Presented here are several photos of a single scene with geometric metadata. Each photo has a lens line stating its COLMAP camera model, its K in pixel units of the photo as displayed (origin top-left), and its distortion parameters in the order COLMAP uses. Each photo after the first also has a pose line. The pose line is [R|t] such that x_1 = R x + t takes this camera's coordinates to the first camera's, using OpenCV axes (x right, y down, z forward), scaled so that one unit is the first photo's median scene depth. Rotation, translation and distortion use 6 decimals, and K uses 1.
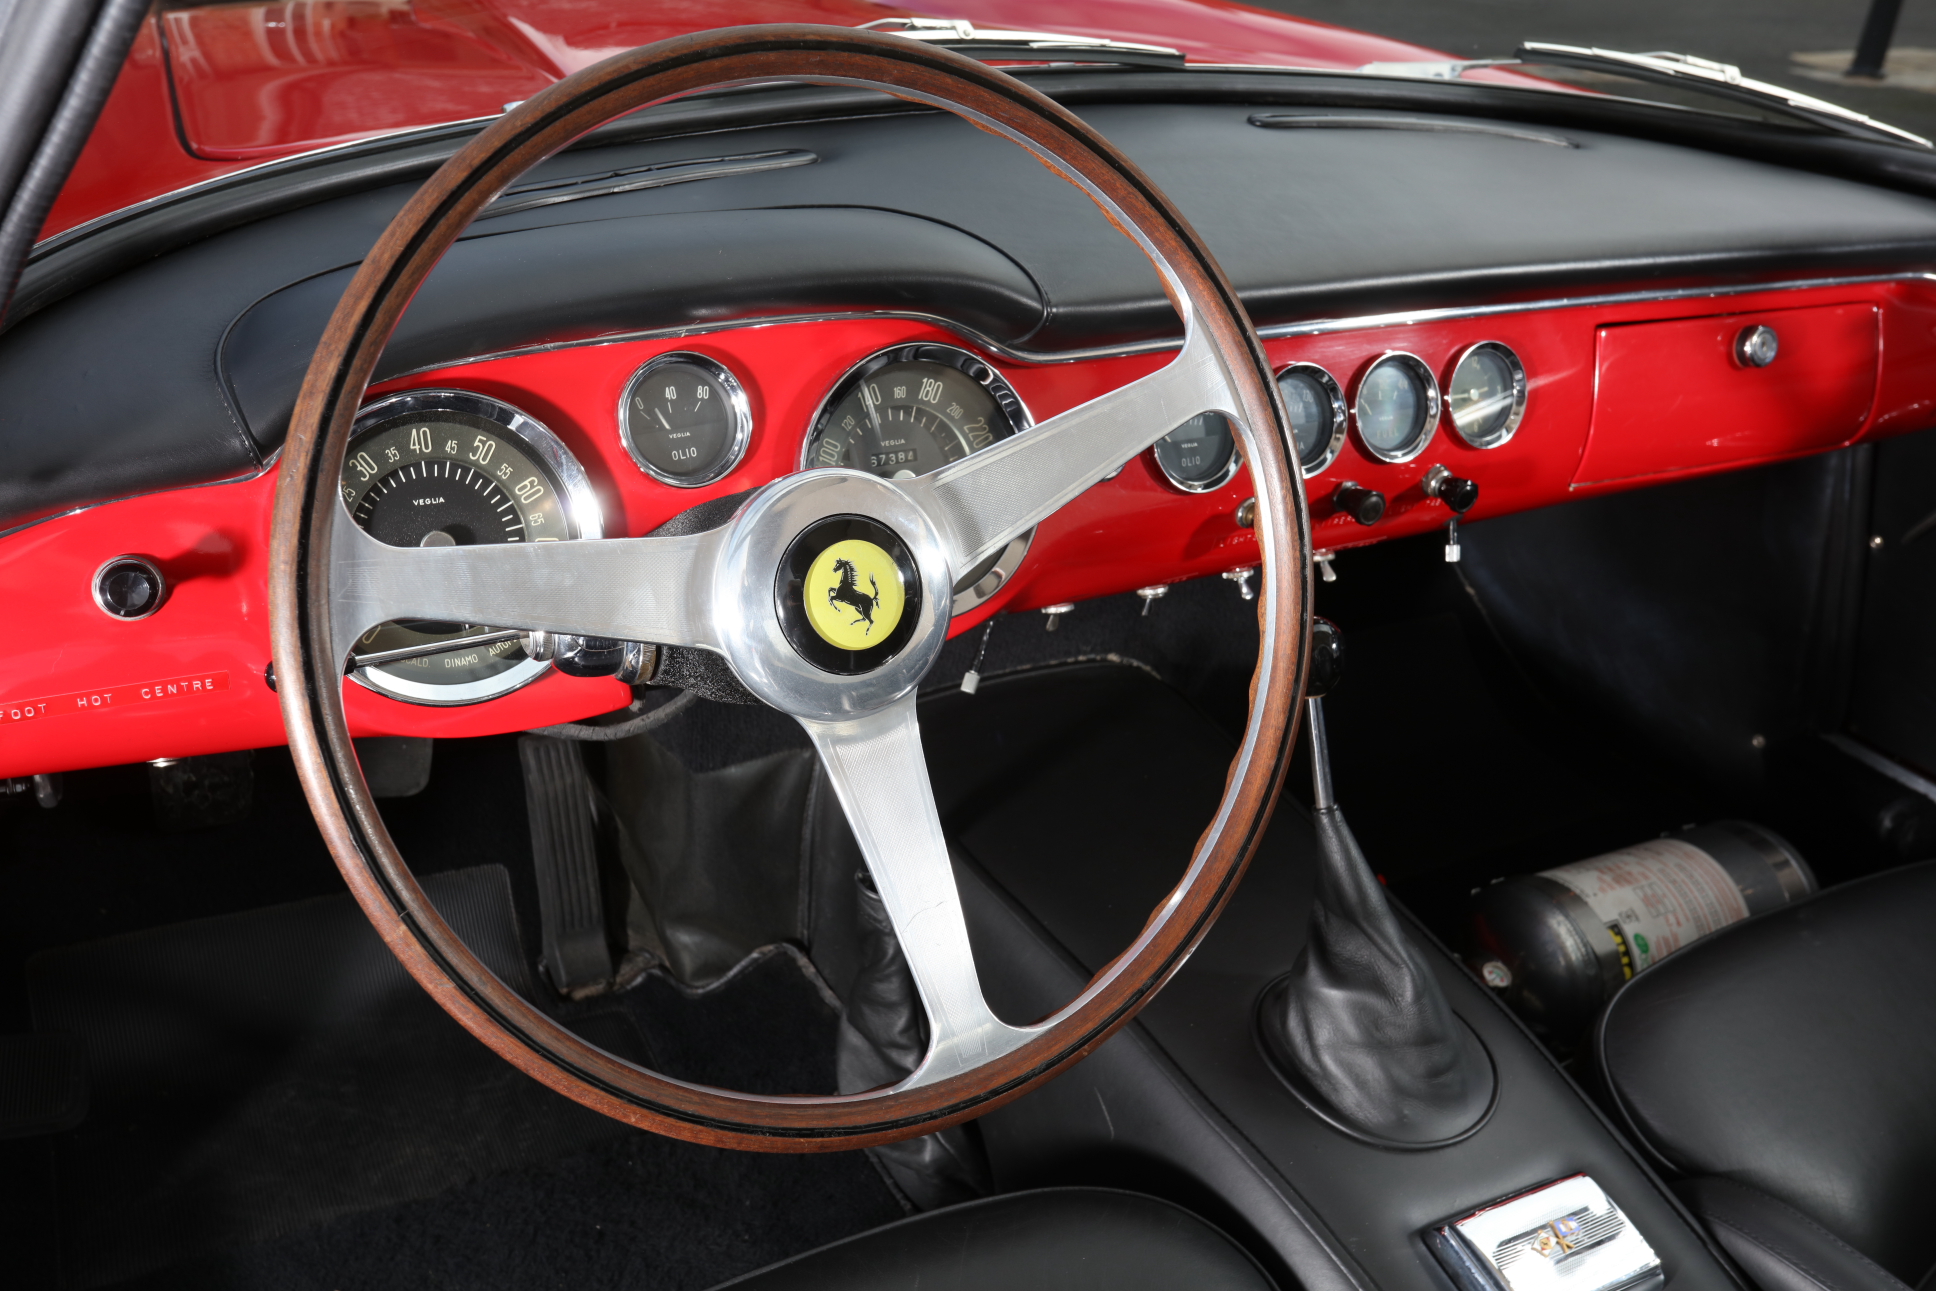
lens RADIAL K [[1785.3, 0, 968.0], [0, 1785.3, 645.5], [0, 0, 1]] dist [-0.022146, 0.115319]
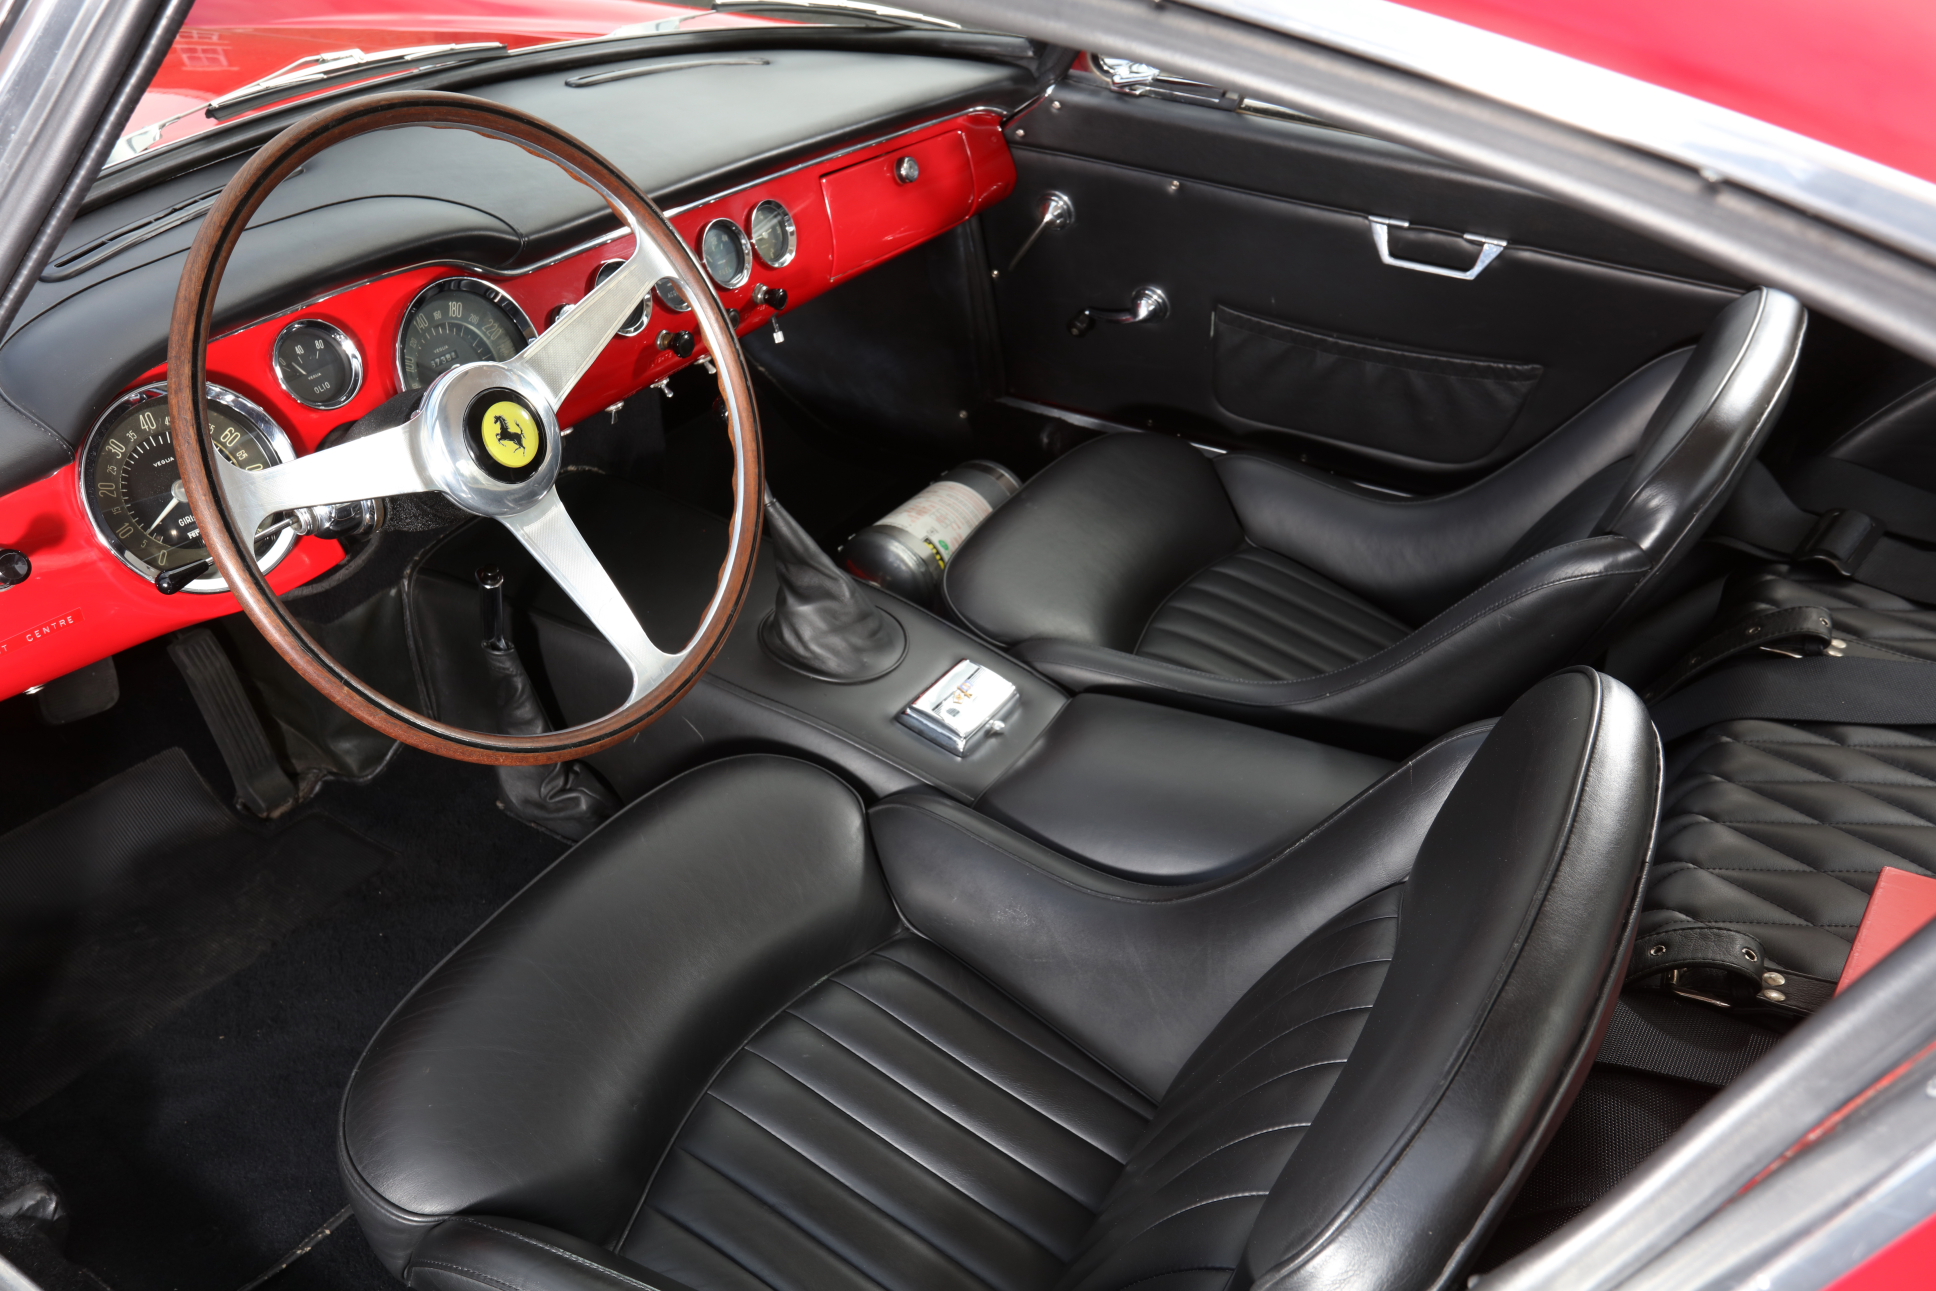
lens RADIAL K [[1471.2, 0, 968.0], [0, 1471.2, 645.5], [0, 0, 1]] dist [-0.062716, 0.097894]
pose [[0.861664, -0.321184, 0.392907, -0.211196], [0.269126, 0.945601, 0.182781, 0.016721], [-0.430240, -0.051755, 0.901230, -0.301008]]
